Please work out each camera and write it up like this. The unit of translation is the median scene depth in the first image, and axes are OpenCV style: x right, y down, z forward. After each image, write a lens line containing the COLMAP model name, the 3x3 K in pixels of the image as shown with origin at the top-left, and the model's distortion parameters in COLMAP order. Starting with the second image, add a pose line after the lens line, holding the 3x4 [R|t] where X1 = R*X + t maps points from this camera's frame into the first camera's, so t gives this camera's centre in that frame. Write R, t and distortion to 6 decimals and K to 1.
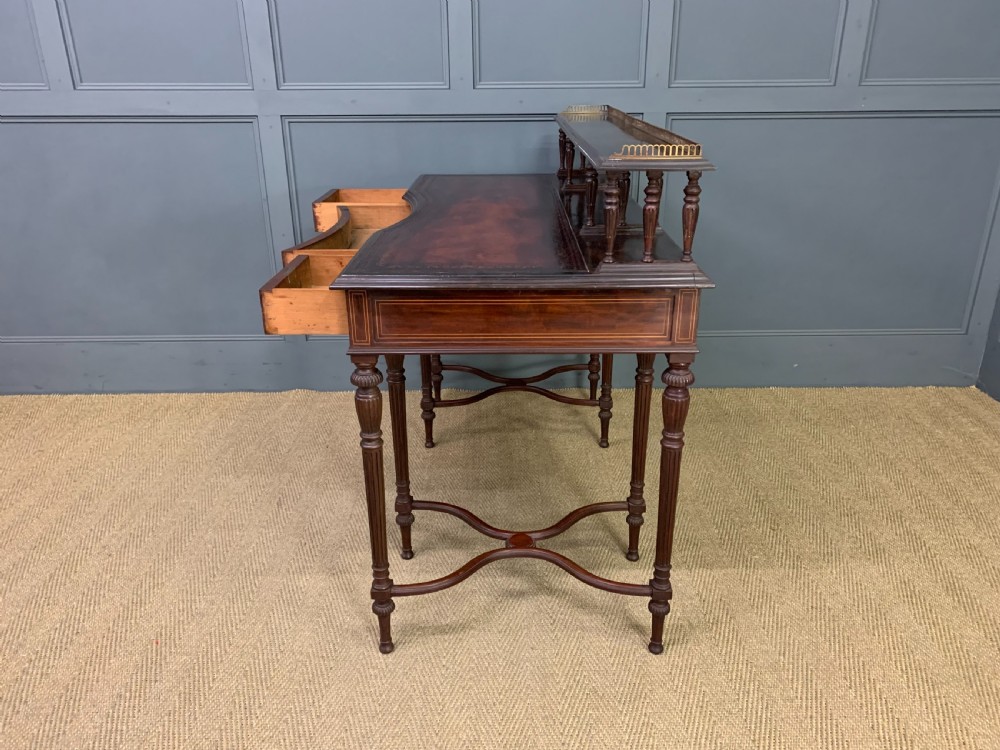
lens RADIAL K [[765.2, 0, 502.6], [0, 765.2, 379.4], [0, 0, 1]] dist [0.013725, 0.004318]
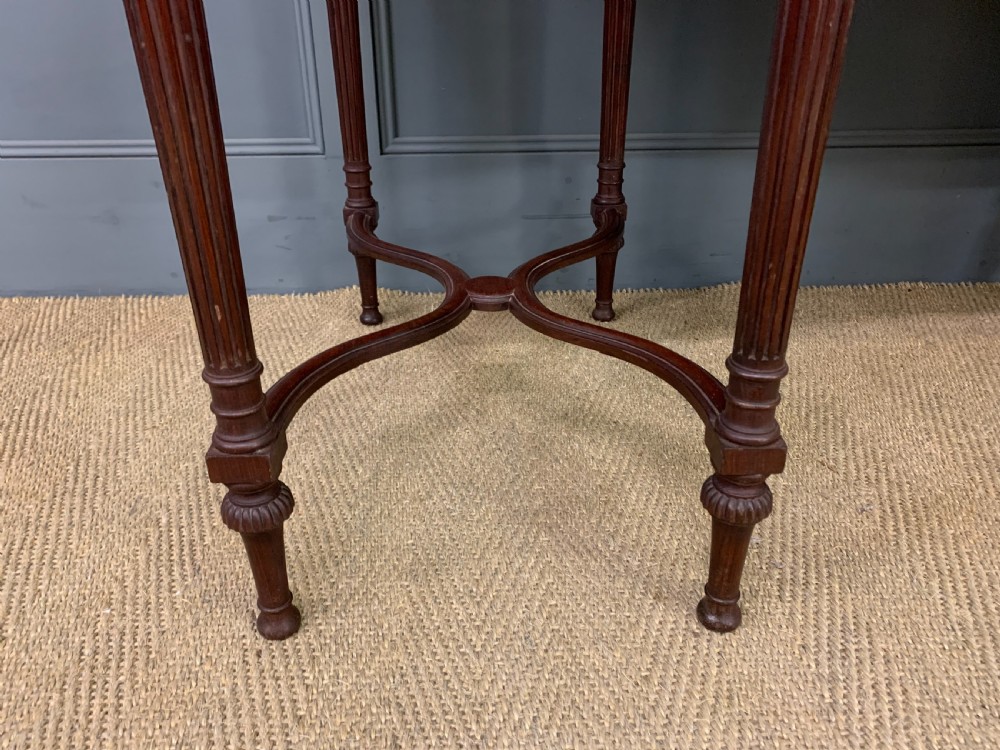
lens RADIAL K [[765.2, 0, 488.0], [0, 765.2, 380.5], [0, 0, 1]] dist [0.018029, -0.003150]
pose [[0.999994, -0.003448, 0.000393, -0.237702], [0.003398, 0.995756, 0.091971, 0.029405], [-0.000708, -0.091969, 0.995762, 0.712128]]
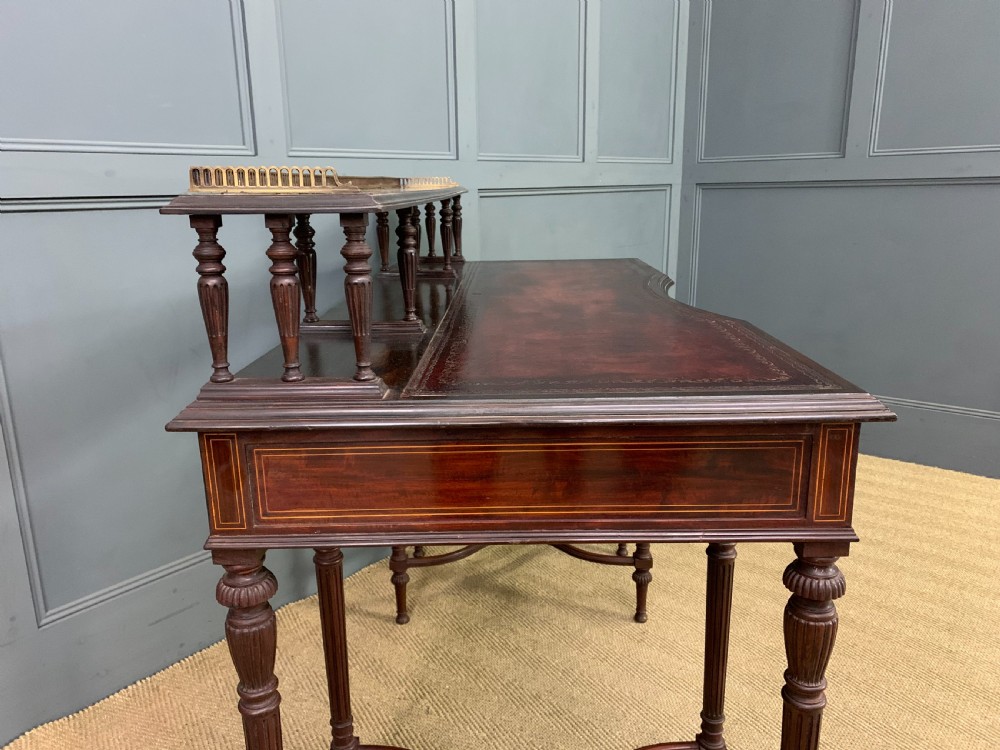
lens RADIAL K [[765.2, 0, 488.0], [0, 765.2, 380.5], [0, 0, 1]] dist [0.018029, -0.003150]
pose [[0.657524, -0.193881, 0.728061, -0.468960], [0.302089, 0.953090, -0.019015, -0.125954], [-0.690221, 0.232442, 0.685249, 0.467882]]
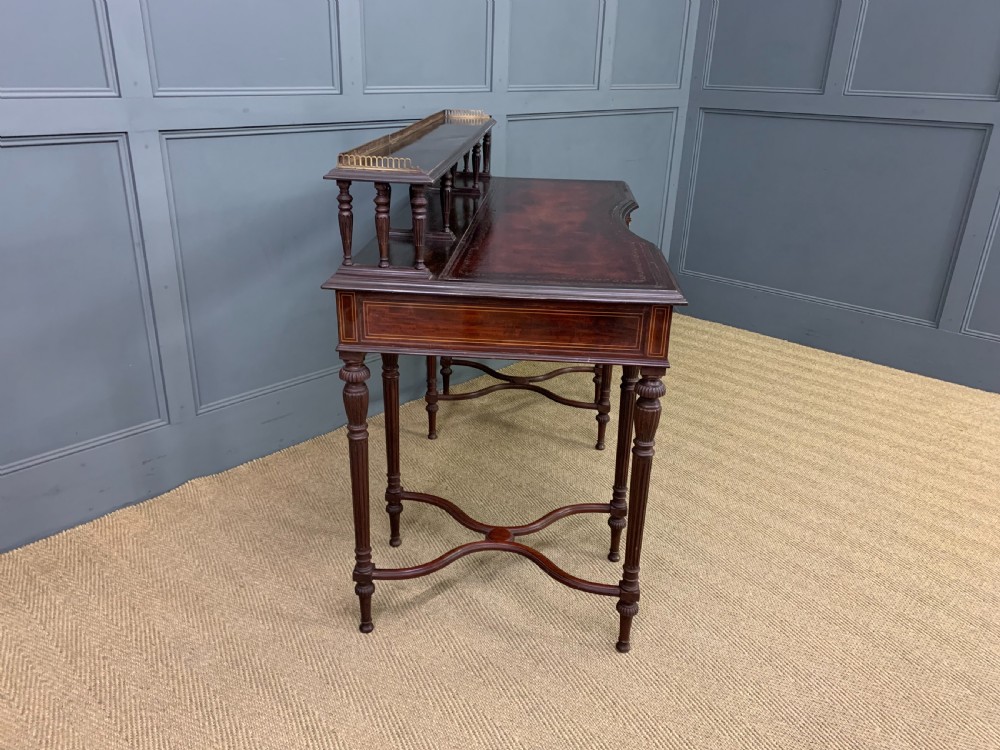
lens RADIAL K [[754.1, 0, 489.2], [0, 754.1, 390.3], [0, 0, 1]] dist [0.028077, -0.007166]
pose [[0.701271, -0.265564, 0.661584, -0.645916], [0.244930, 0.961287, 0.126244, -0.117530], [-0.669498, 0.073510, 0.739167, 0.258676]]
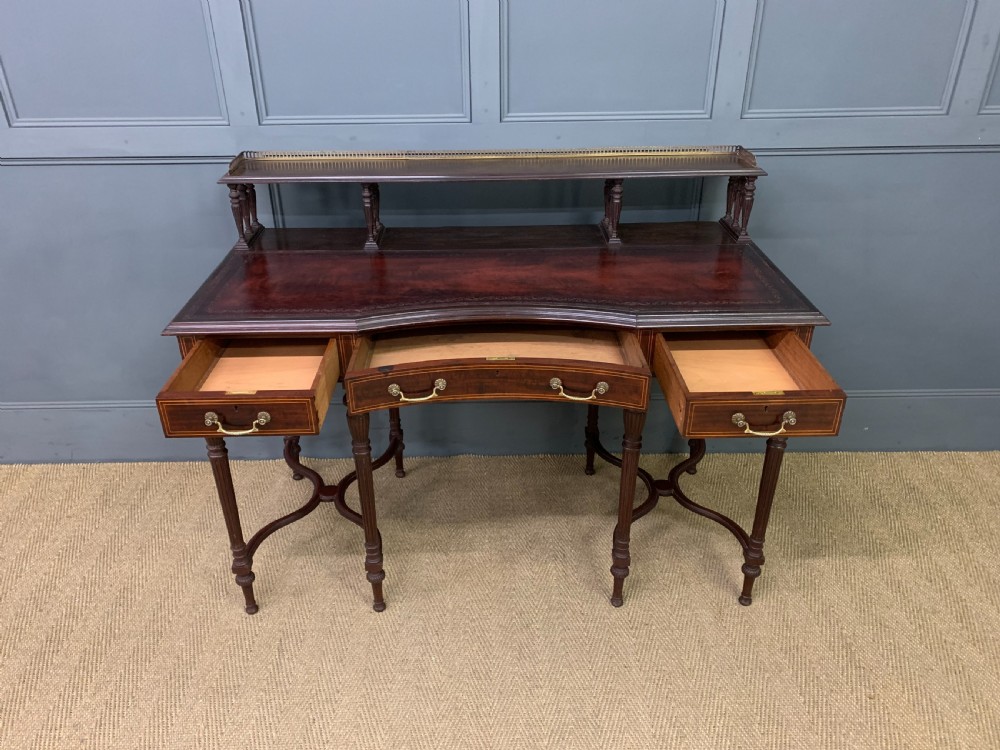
lens RADIAL K [[765.2, 0, 488.0], [0, 765.2, 380.5], [0, 0, 1]] dist [0.018029, -0.003150]
pose [[0.999984, -0.003963, -0.003924, -0.050158], [0.004381, 0.993583, 0.113023, -0.204222], [0.003451, -0.113038, 0.993585, 0.166474]]
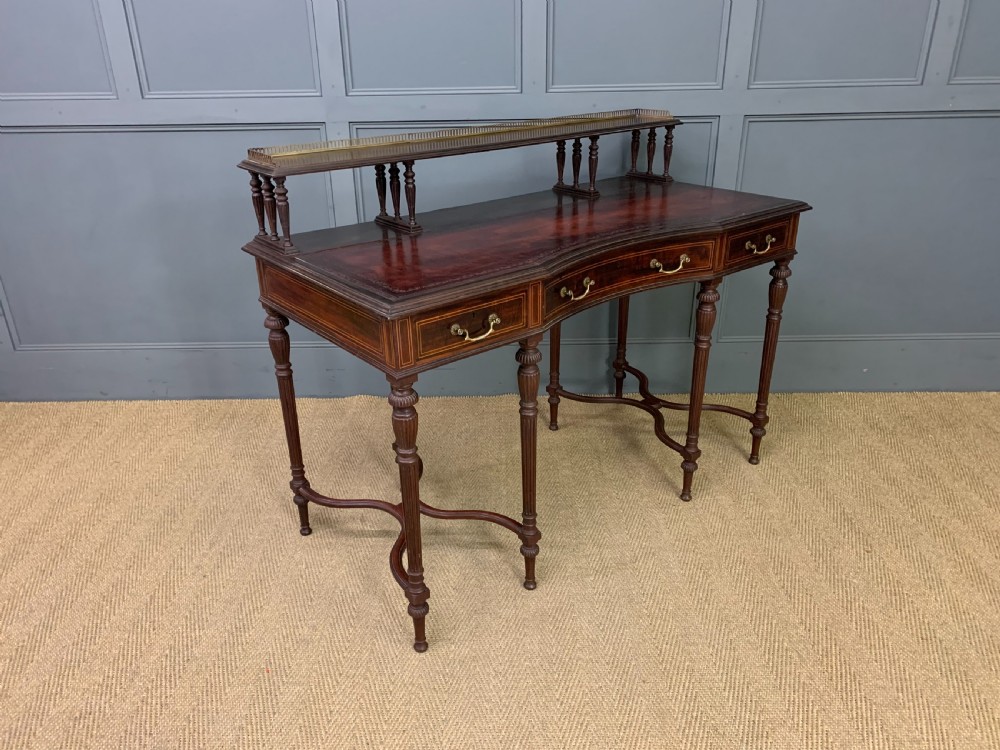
lens RADIAL K [[765.2, 0, 488.0], [0, 765.2, 380.5], [0, 0, 1]] dist [0.018029, -0.003150]
pose [[0.999758, -0.001827, -0.021932, -0.093450], [0.002665, 0.999264, 0.038265, -0.051912], [0.021846, -0.038314, 0.999027, 0.009575]]
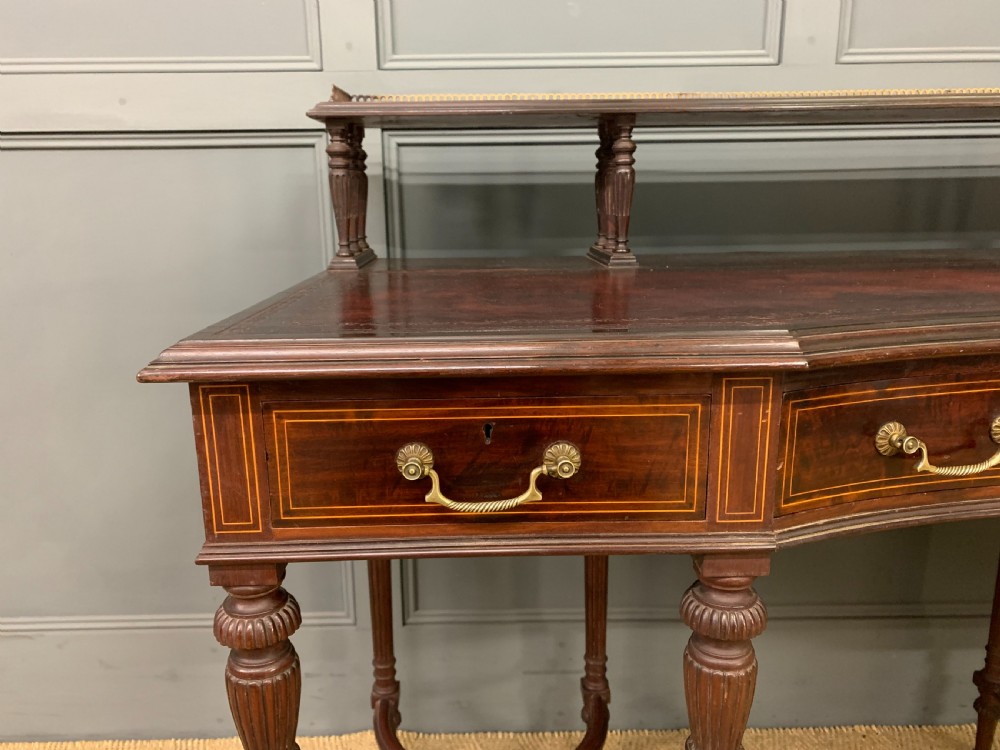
lens RADIAL K [[772.3, 0, 490.0], [0, 772.3, 385.4], [0, 0, 1]] dist [0.010869, -0.003302]
pose [[0.999977, -0.006305, -0.002505, -0.236920], [0.005858, 0.988677, -0.149948, -0.141524], [0.003422, 0.149930, 0.988691, 0.615658]]
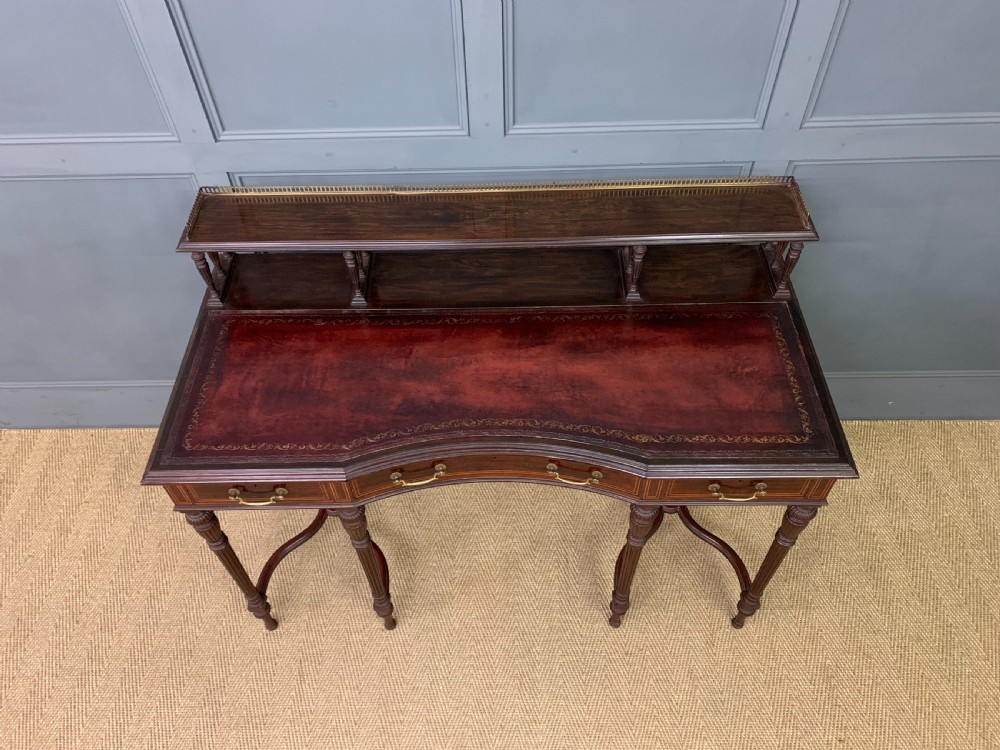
lens RADIAL K [[766.0, 0, 486.9], [0, 766.0, 375.5], [0, 0, 1]] dist [0.018343, -0.001632]
pose [[0.999487, -0.000438, -0.032013, -0.032683], [0.015511, 0.881347, 0.472215, -0.525411], [0.028008, -0.472470, 0.880902, 0.317512]]
